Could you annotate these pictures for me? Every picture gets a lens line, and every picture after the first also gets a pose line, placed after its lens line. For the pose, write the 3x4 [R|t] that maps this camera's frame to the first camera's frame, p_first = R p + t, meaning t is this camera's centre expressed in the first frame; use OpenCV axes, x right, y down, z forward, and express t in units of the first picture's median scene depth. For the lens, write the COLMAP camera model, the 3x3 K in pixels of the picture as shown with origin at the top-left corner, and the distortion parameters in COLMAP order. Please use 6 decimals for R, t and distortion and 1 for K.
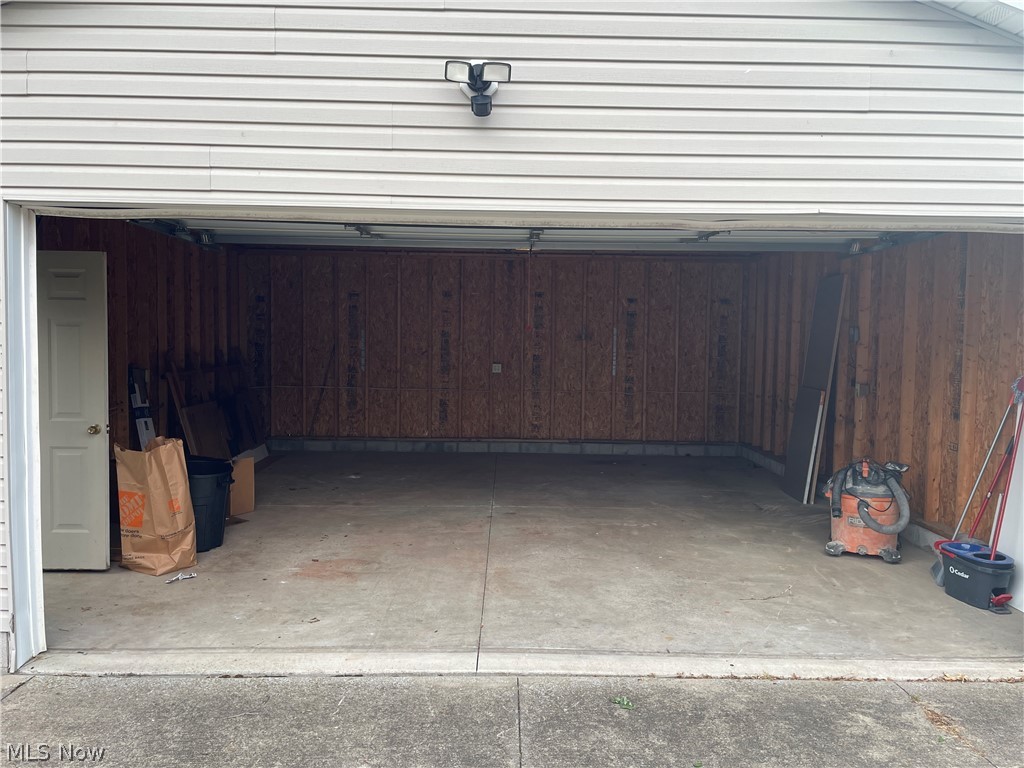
lens RADIAL K [[774.7, 0, 513.9], [0, 774.7, 381.1], [0, 0, 1]] dist [0.072970, -0.005497]
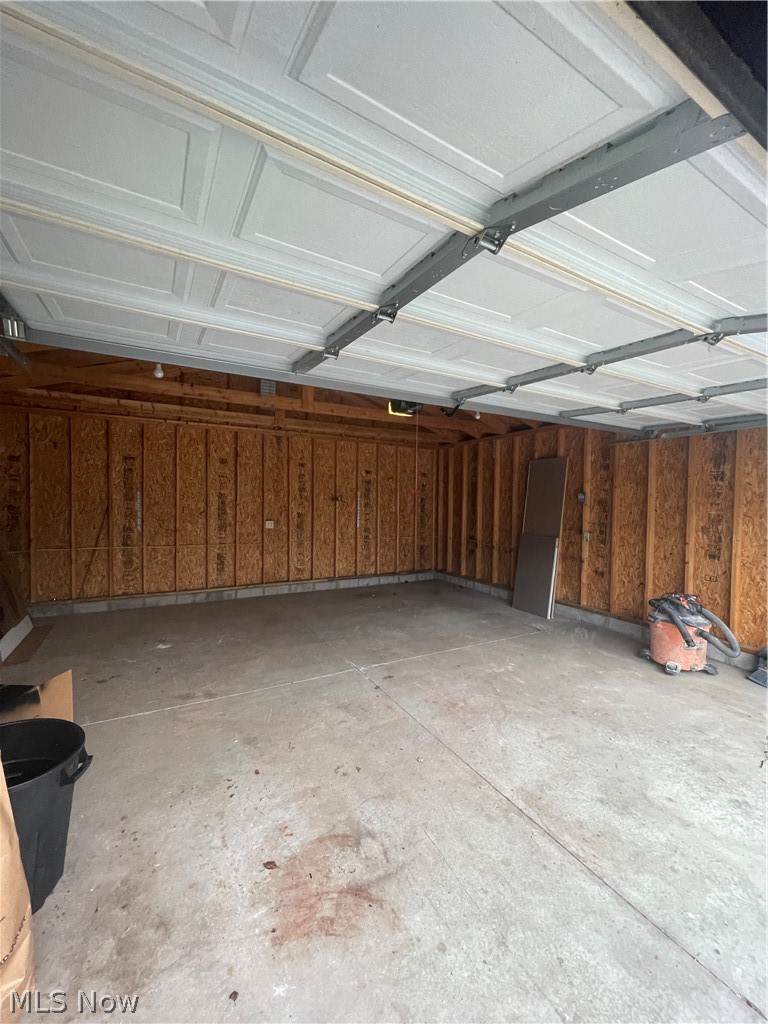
lens RADIAL K [[413.4, 0, 380.7], [0, 413.4, 511.6], [0, 0, 1]] dist [-0.006420, 0.001456]
pose [[0.878732, -0.014457, 0.477096, -0.174715], [0.025157, 0.999555, -0.016046, -0.022013], [-0.476651, 0.026102, 0.878705, 0.354865]]
